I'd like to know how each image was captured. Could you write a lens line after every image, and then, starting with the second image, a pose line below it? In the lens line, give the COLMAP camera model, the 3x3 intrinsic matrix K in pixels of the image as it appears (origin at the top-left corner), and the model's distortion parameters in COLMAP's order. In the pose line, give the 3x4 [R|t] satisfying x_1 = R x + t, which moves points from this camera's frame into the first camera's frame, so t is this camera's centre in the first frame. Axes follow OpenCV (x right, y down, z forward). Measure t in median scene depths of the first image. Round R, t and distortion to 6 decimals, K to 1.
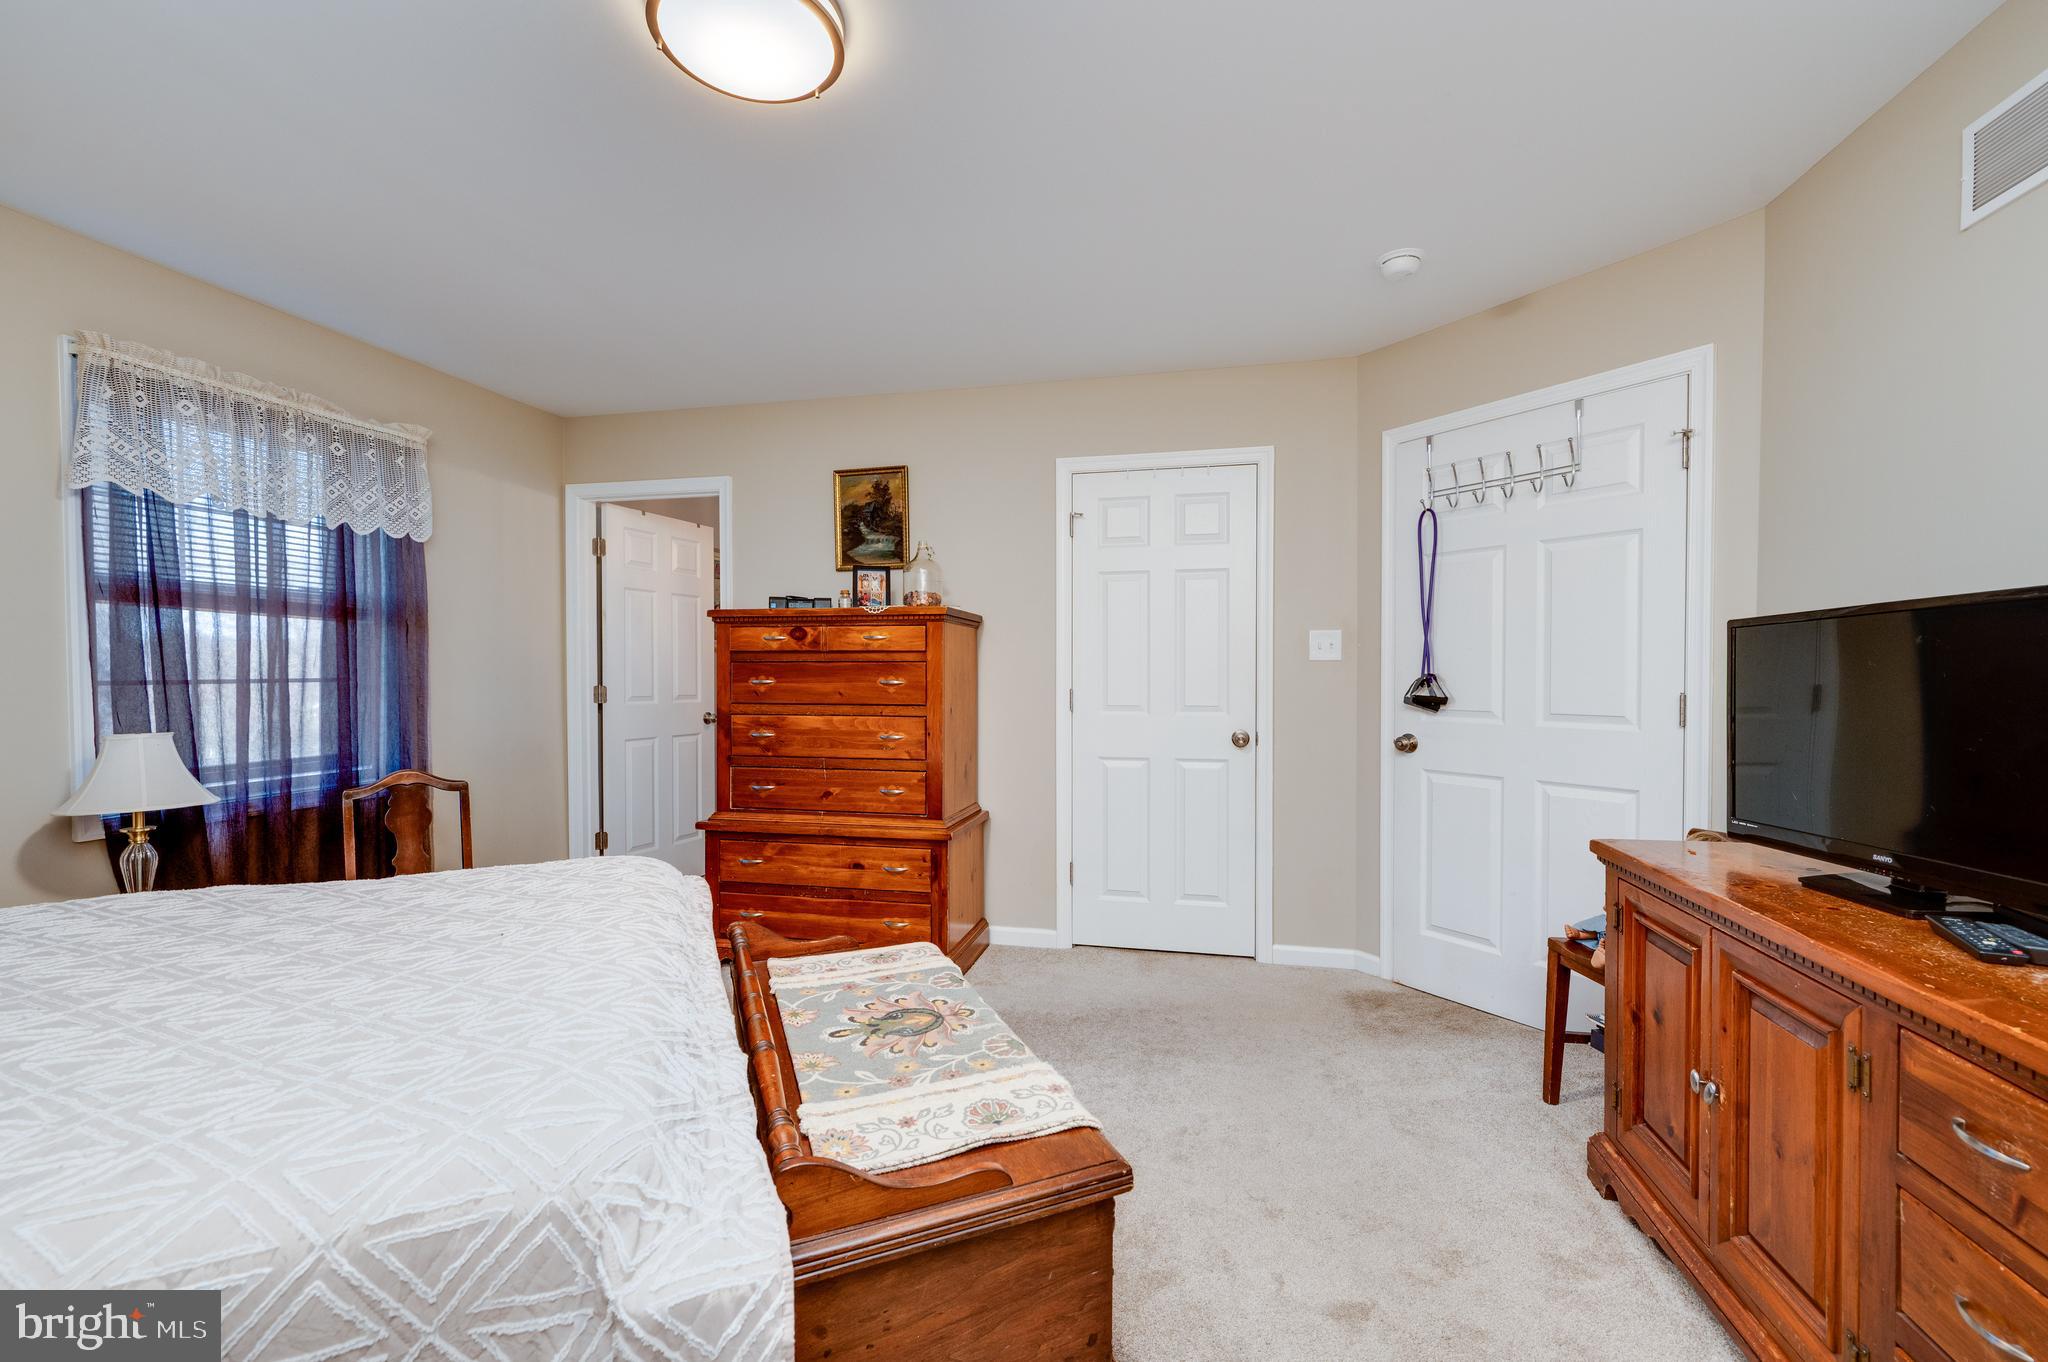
lens RADIAL K [[802.5, 0, 1029.2], [0, 802.5, 682.0], [0, 0, 1]] dist [-0.000786, -0.000127]
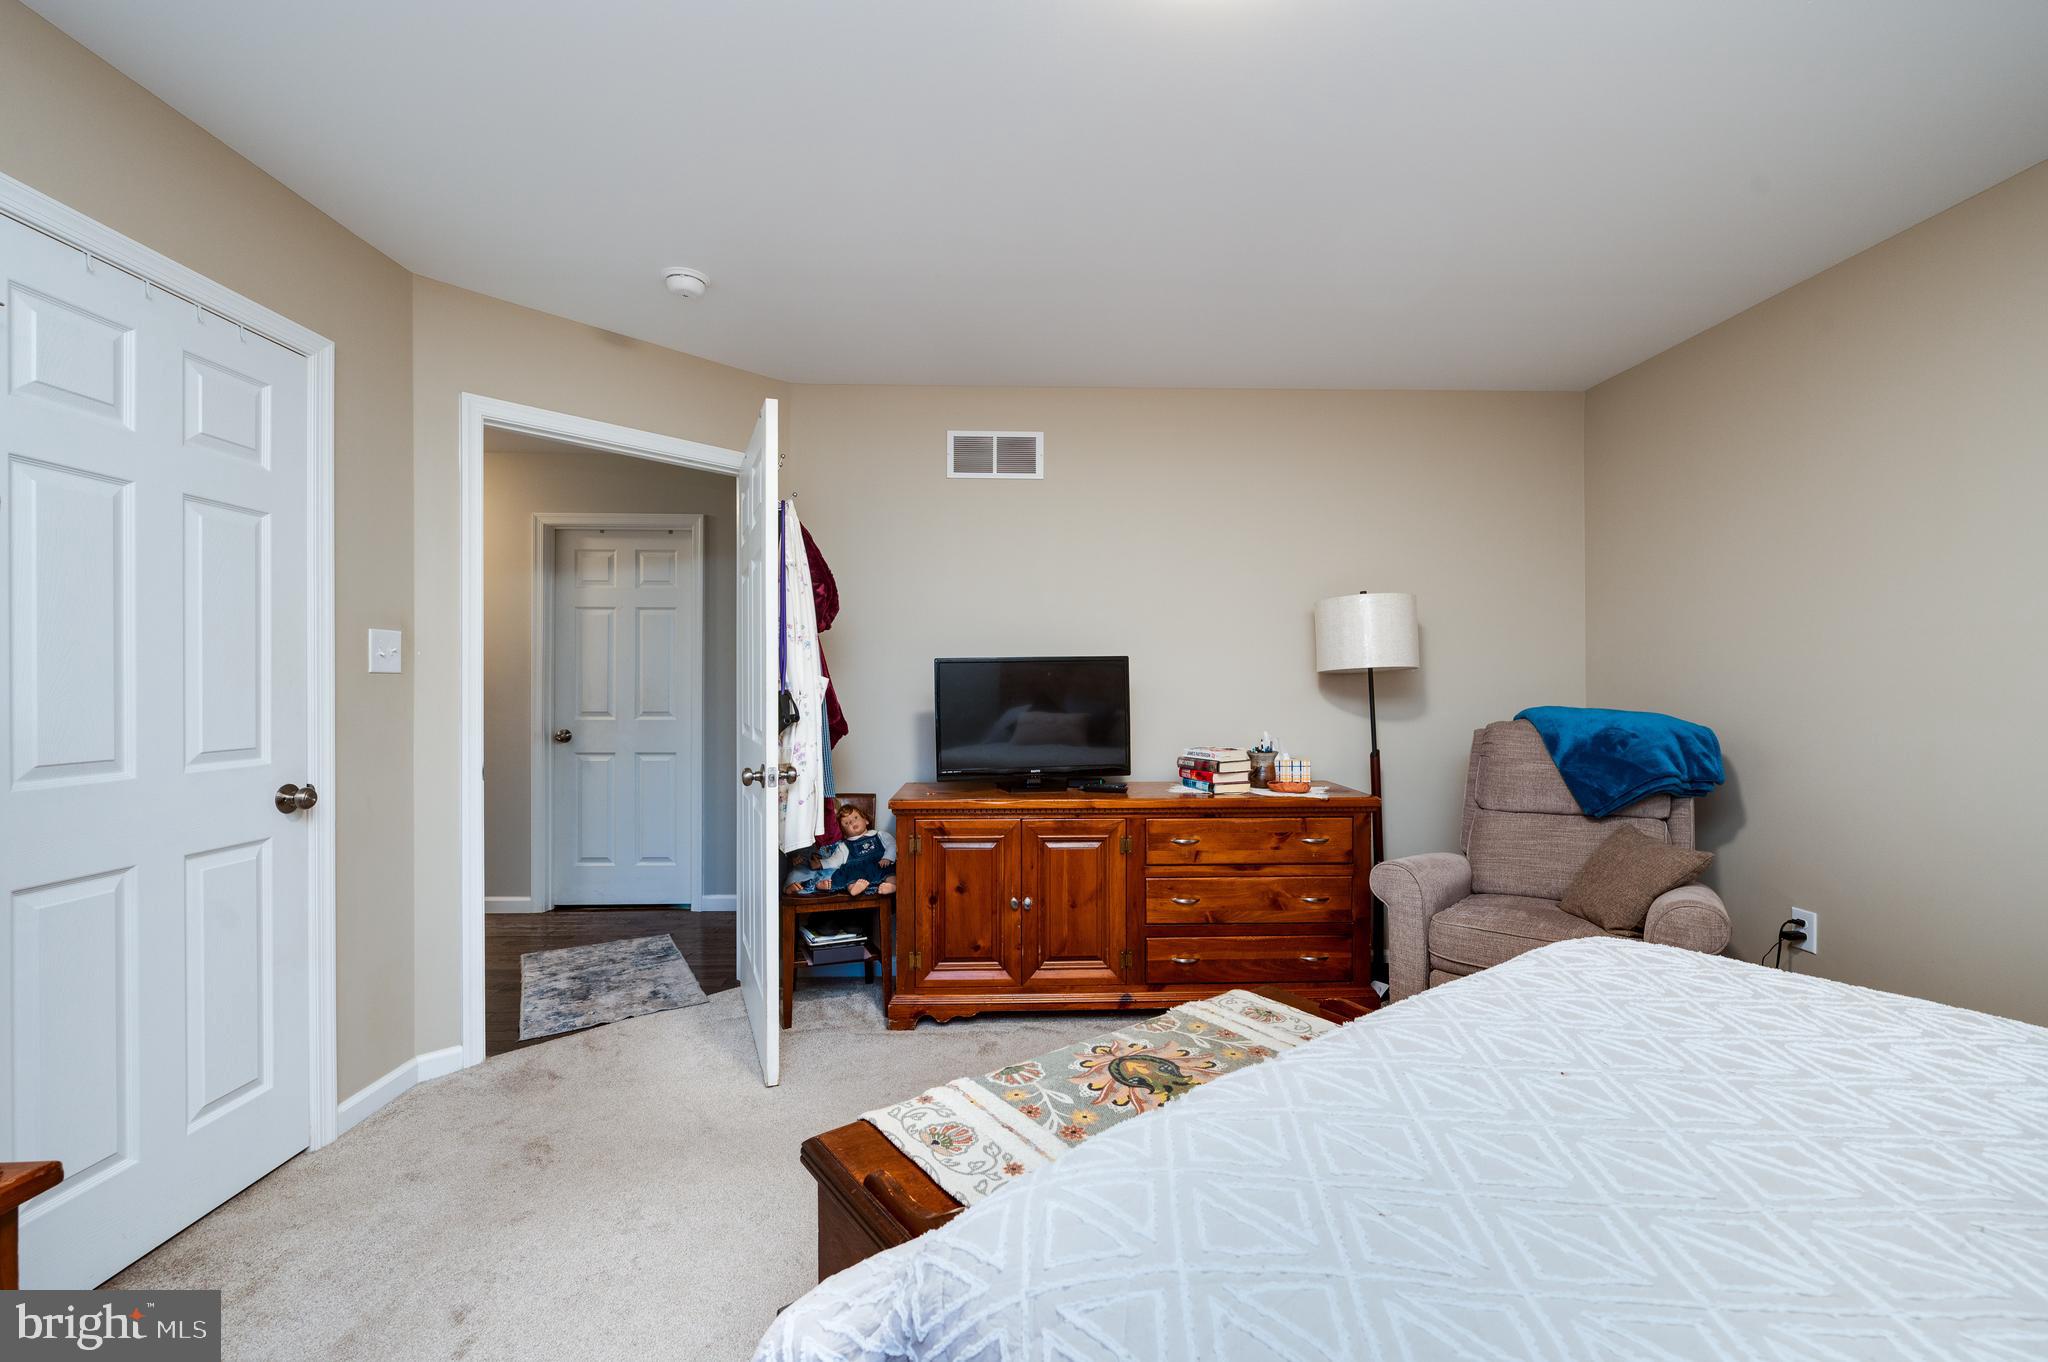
lens RADIAL K [[802.5, 0, 1026.6], [0, 802.5, 682.9], [0, 0, 1]] dist [-0.000786, -0.000127]
pose [[-0.222380, 0.007499, 0.974931, -0.974928], [0.017256, 0.999844, -0.003755, -0.010244], [-0.974807, 0.015989, -0.222475, 1.289618]]
